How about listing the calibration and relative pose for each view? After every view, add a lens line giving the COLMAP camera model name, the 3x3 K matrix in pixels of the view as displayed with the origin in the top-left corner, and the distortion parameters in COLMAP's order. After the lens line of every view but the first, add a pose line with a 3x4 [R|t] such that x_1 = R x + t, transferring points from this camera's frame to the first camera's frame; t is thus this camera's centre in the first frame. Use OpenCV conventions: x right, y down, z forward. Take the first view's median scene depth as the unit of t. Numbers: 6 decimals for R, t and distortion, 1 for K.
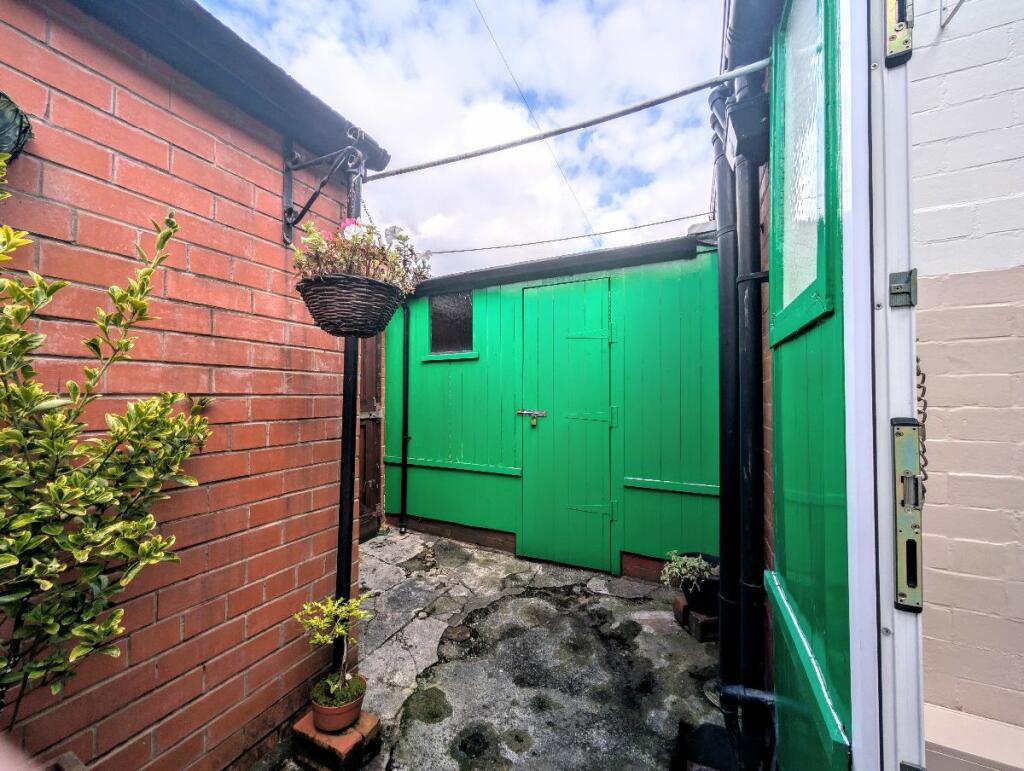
lens RADIAL K [[380.4, 0, 512.0], [0, 380.4, 385.5], [0, 0, 1]] dist [-0.001022, -0.000083]
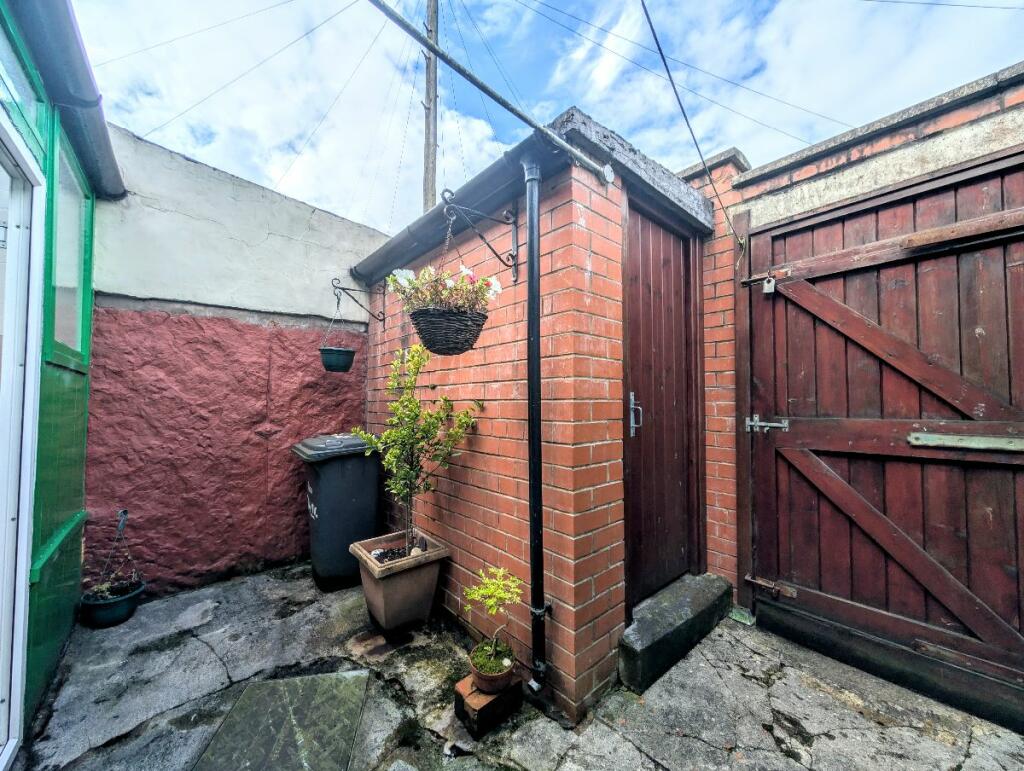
lens RADIAL K [[380.4, 0, 512.0], [0, 380.4, 385.5], [0, 0, 1]] dist [-0.001022, -0.000083]
pose [[-0.386926, -0.036018, -0.921407, 0.594592], [0.024594, 0.998478, -0.049358, 0.040144], [0.921783, -0.041759, -0.385452, 1.497834]]
